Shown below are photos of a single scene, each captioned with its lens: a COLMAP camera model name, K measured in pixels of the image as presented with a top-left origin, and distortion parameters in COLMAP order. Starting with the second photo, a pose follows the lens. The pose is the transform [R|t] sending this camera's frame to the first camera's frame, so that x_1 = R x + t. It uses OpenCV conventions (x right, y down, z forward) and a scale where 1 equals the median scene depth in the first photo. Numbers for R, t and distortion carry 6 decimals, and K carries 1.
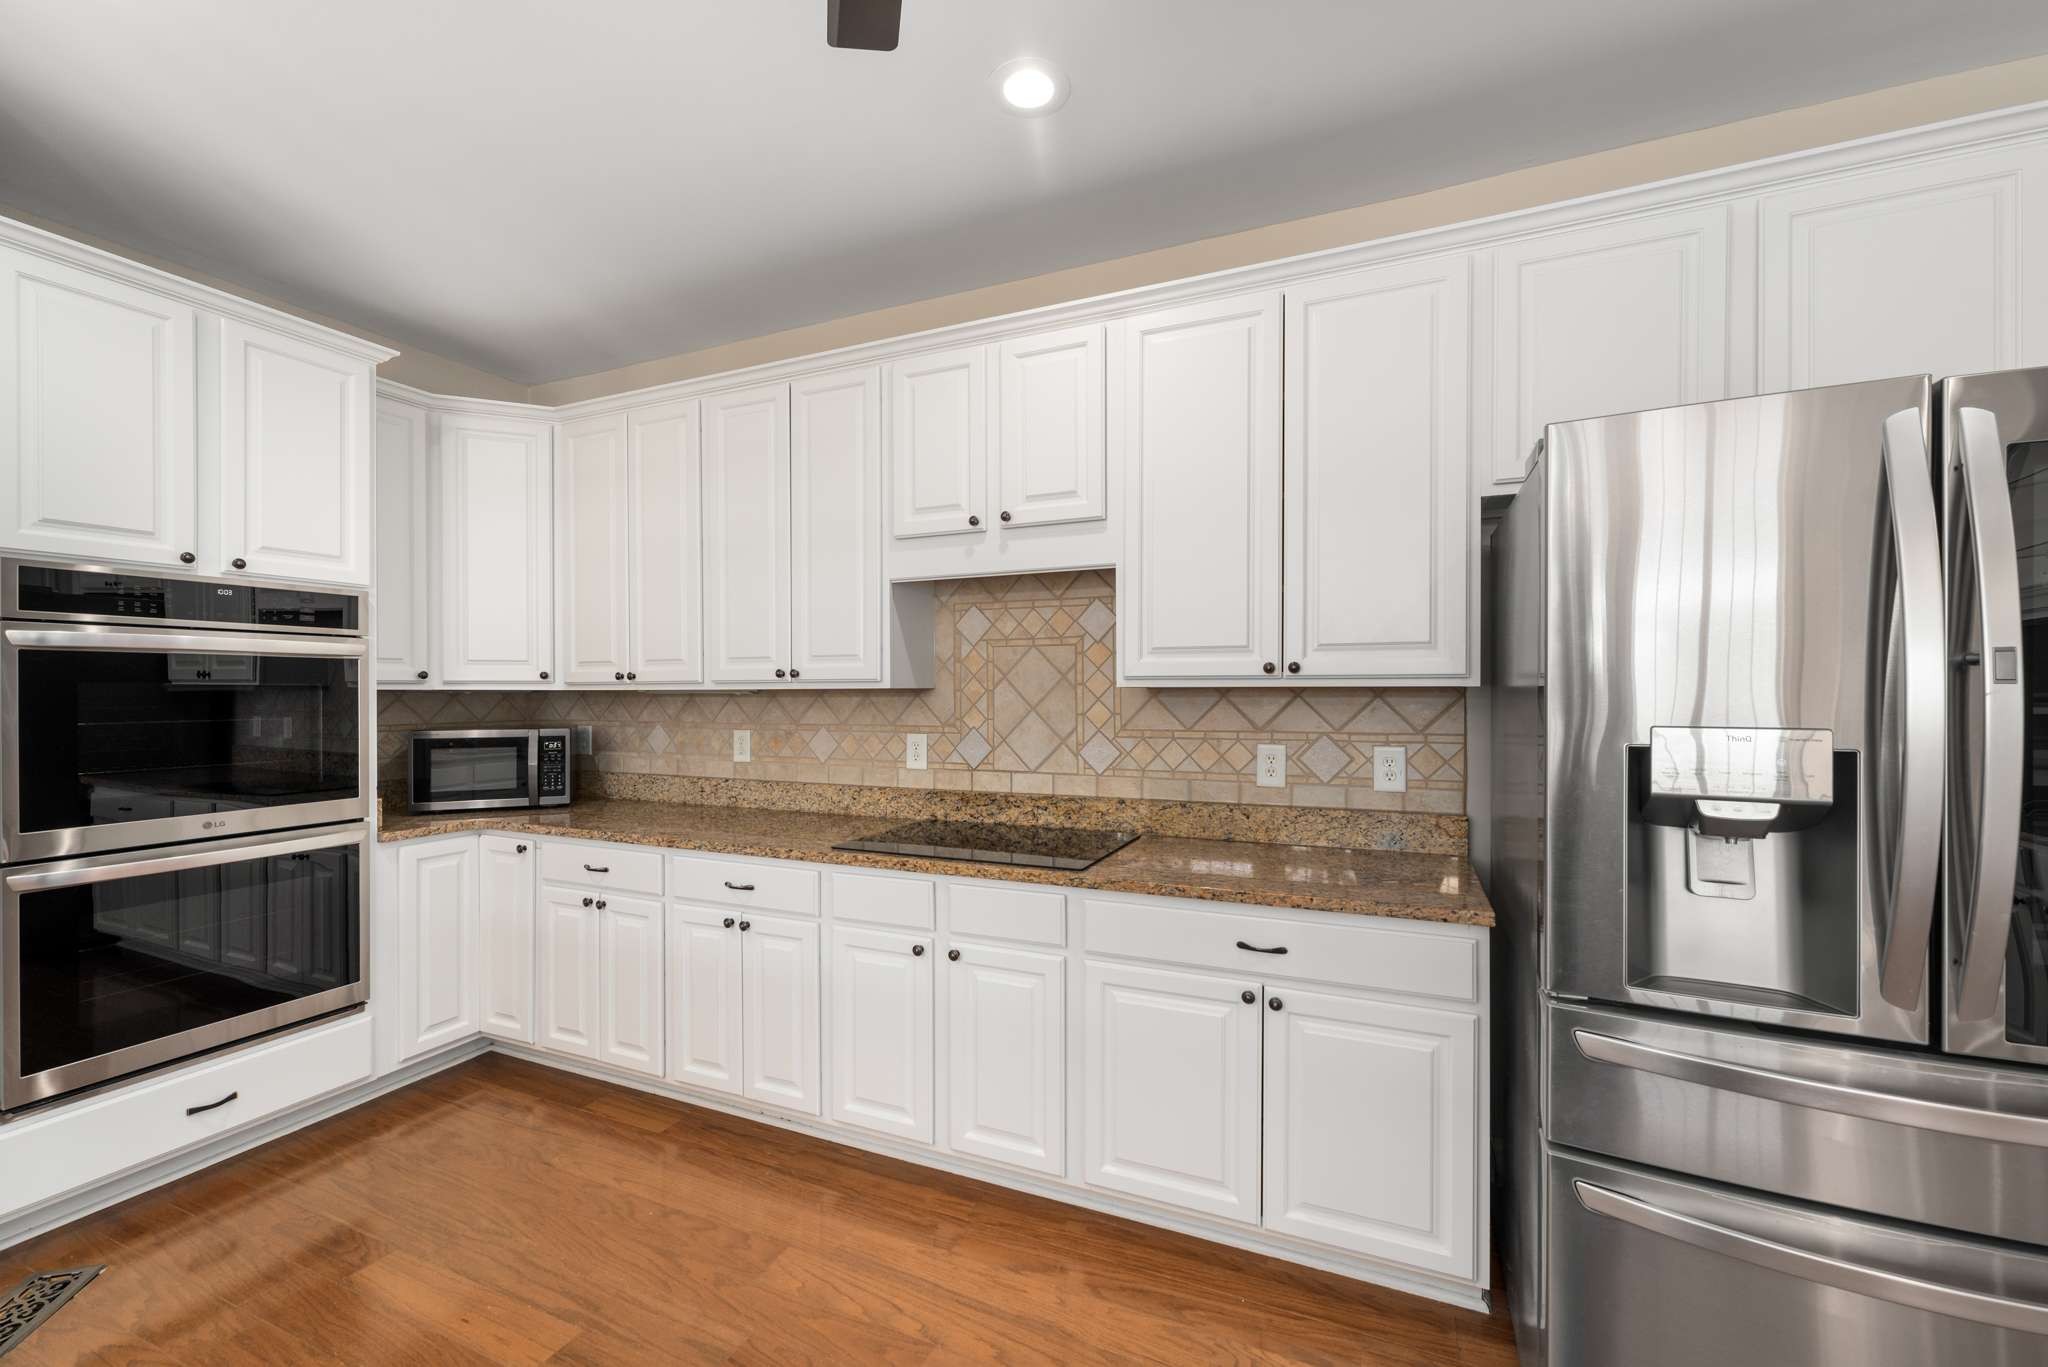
lens RADIAL K [[818.8, 0, 1019.3], [0, 818.8, 693.7], [0, 0, 1]] dist [0.001186, 0.000100]
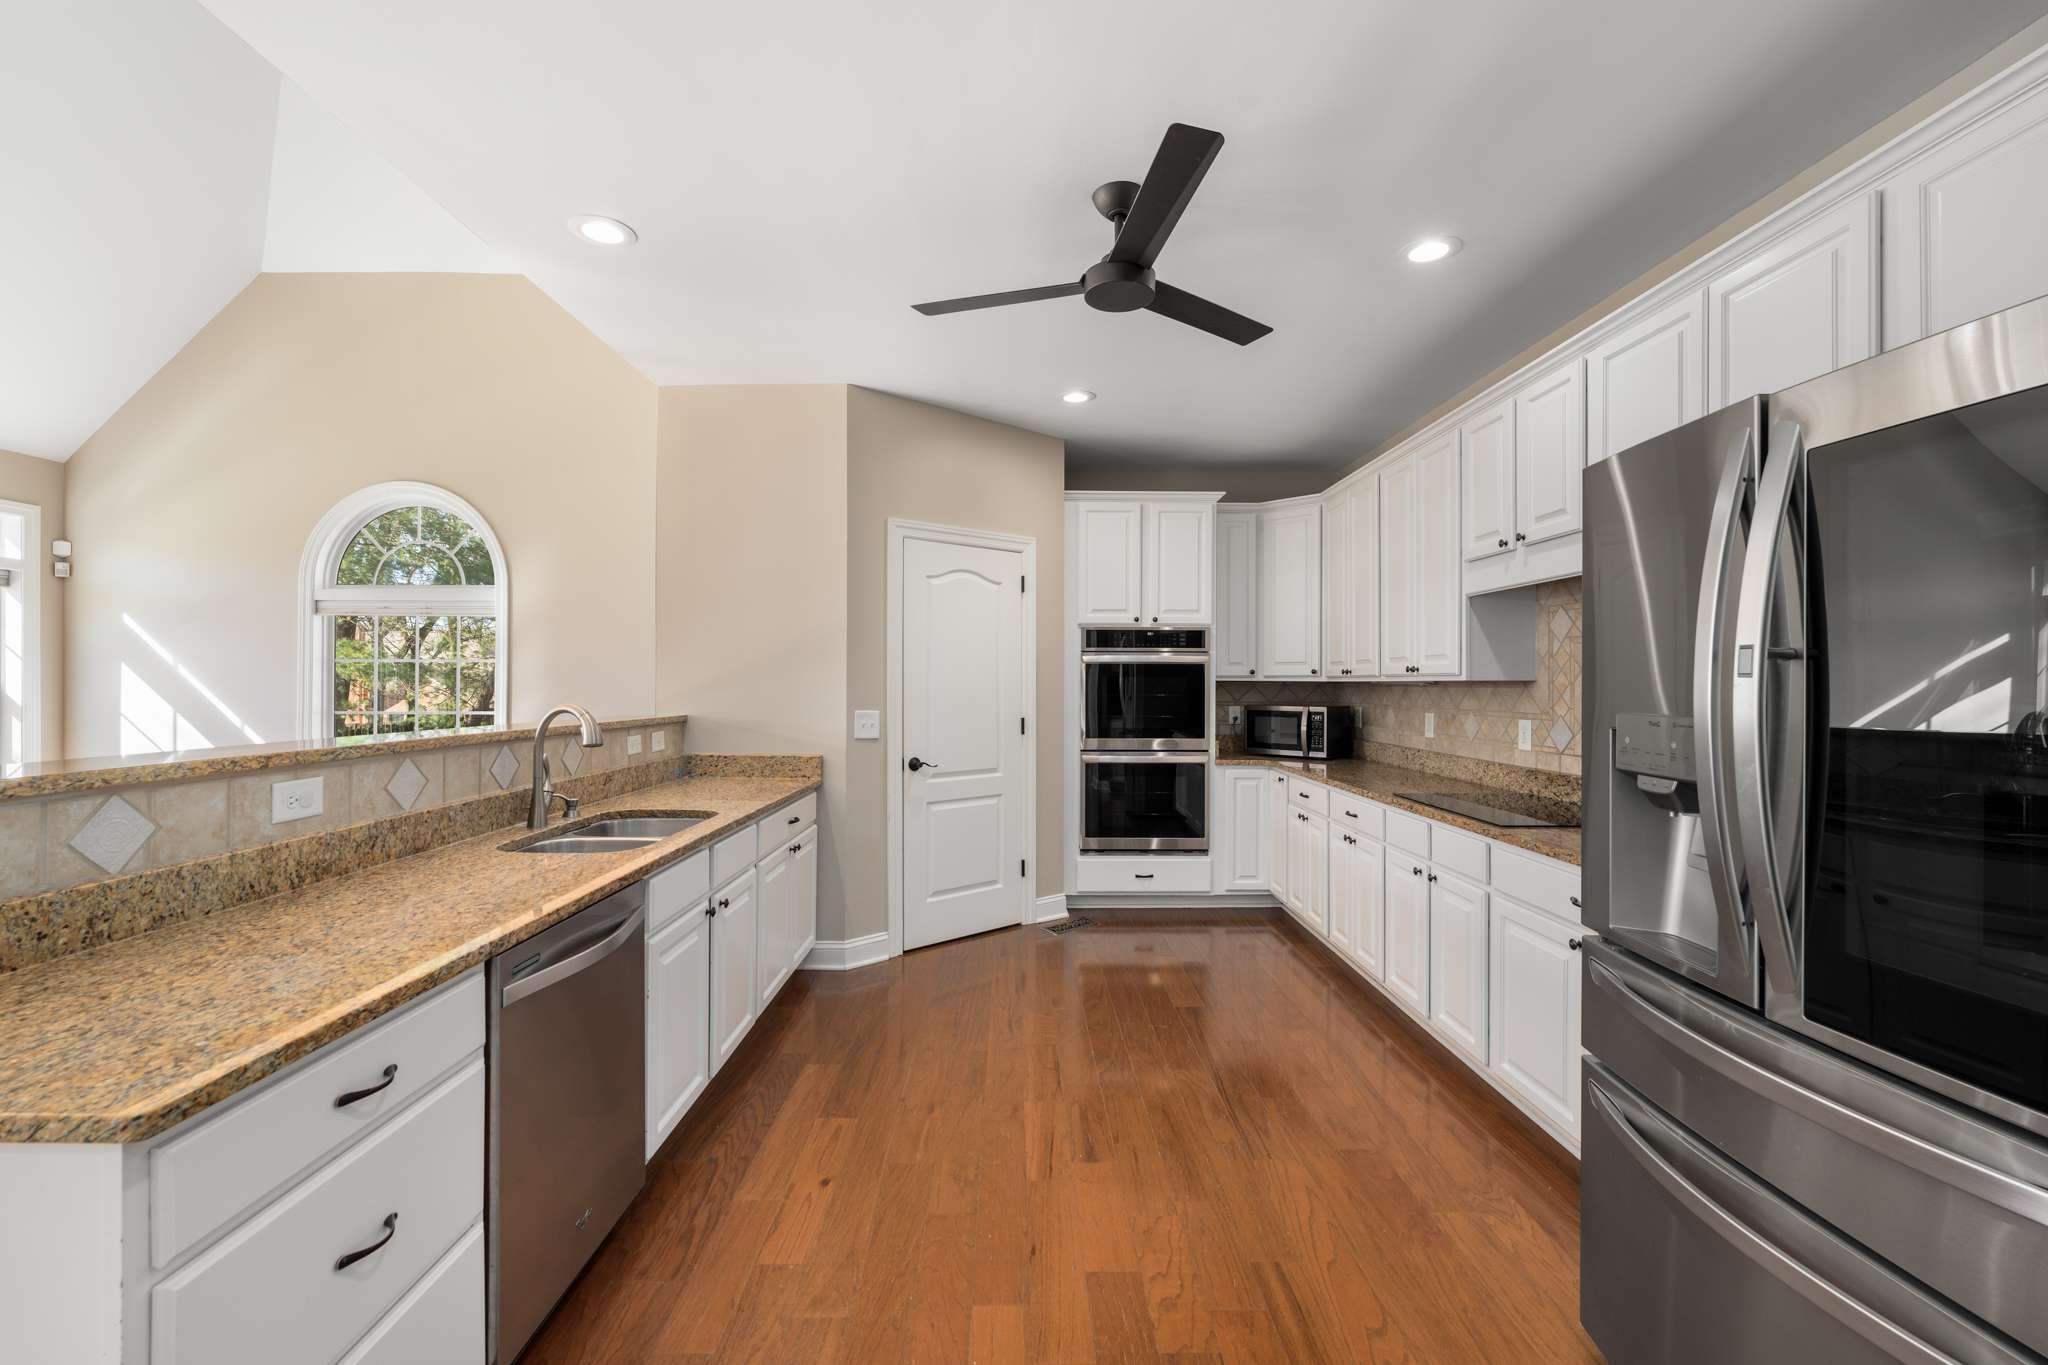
lens RADIAL K [[819.2, 0, 1025.9], [0, 819.2, 679.6], [0, 0, 1]] dist [0.002630, 0.000428]
pose [[0.417417, 0.001309, -0.908714, 0.656666], [-0.008220, 0.999963, -0.002336, 0.000426], [0.908678, 0.008445, 0.417412, -0.132947]]
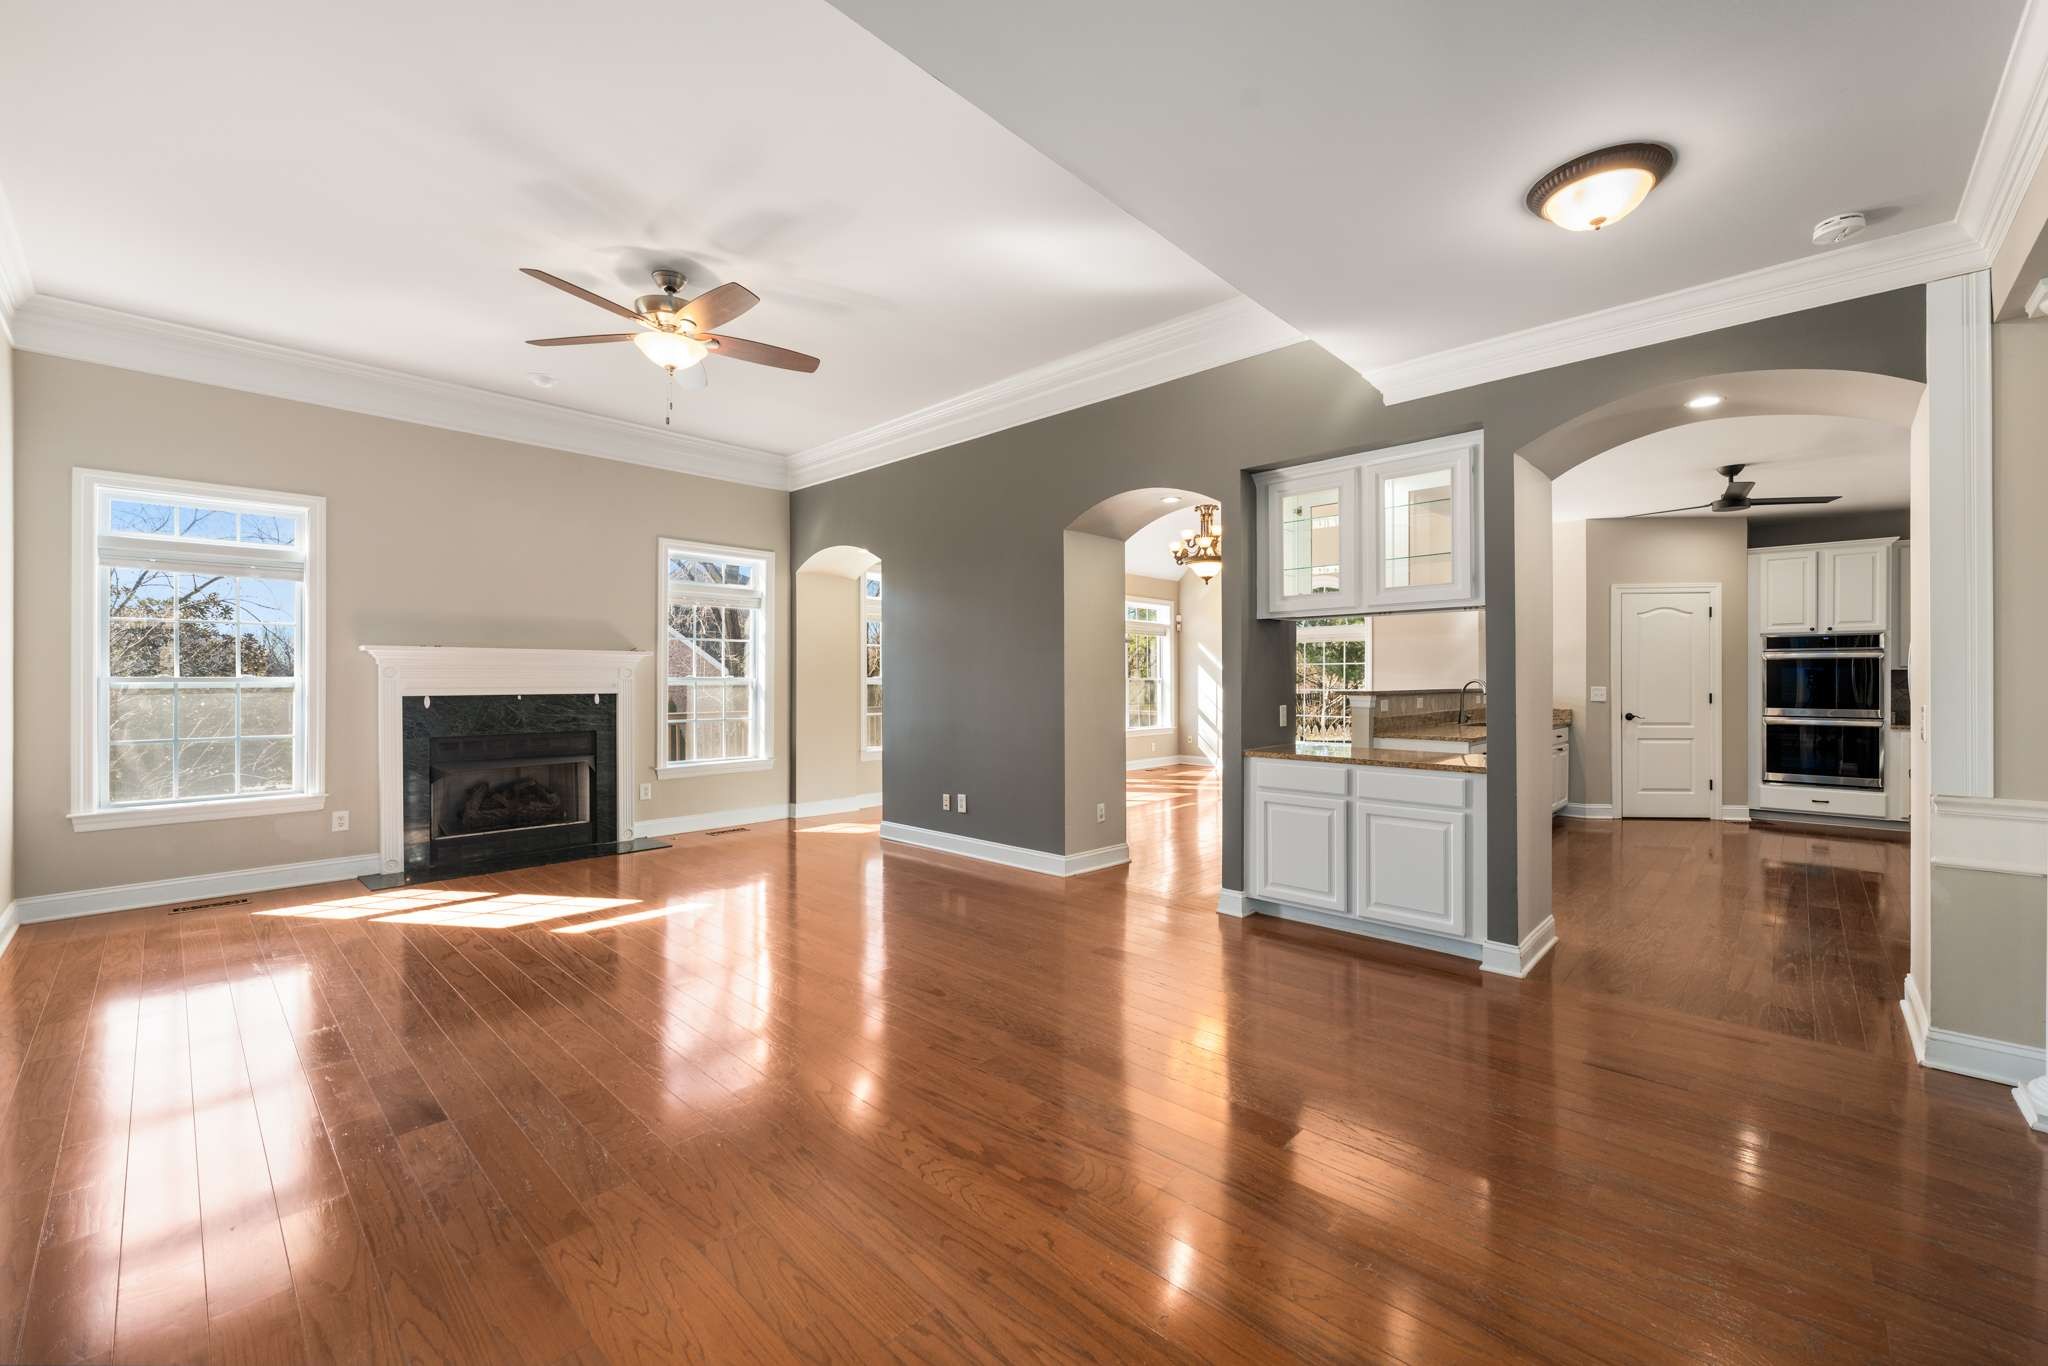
lens RADIAL K [[819.2, 0, 1025.9], [0, 819.2, 680.1], [0, 0, 1]] dist [0.002630, 0.000428]
pose [[-0.337827, 0.006907, -0.941183, 2.441848], [-0.000483, 0.999972, 0.007512, 0.010618], [0.941208, 0.002993, -0.337814, -0.654185]]
